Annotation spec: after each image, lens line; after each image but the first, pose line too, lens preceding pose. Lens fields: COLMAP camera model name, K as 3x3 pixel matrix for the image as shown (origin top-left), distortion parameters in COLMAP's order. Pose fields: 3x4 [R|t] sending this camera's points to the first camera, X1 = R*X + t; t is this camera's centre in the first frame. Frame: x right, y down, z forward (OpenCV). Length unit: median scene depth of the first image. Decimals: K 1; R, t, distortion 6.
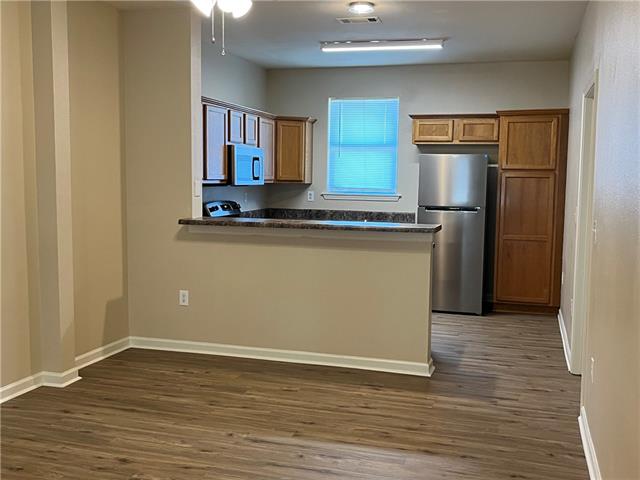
lens RADIAL K [[675.7, 0, 320.8], [0, 675.7, 240.4], [0, 0, 1]] dist [0.017225, 0.000000]
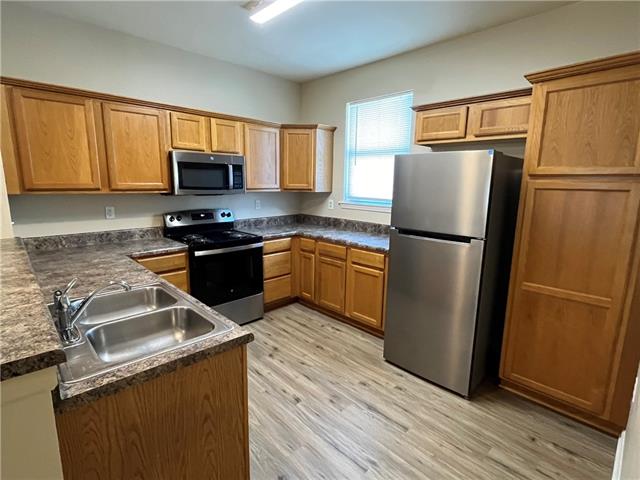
lens RADIAL K [[324.6, 0, 317.9], [0, 324.6, 238.7], [0, 0, 1]] dist [-0.006399, -0.000135]
pose [[0.869574, 0.084735, -0.486478, 0.233935], [-0.050328, 0.995245, 0.083393, -0.059598], [0.491231, -0.048033, 0.869704, 0.614749]]
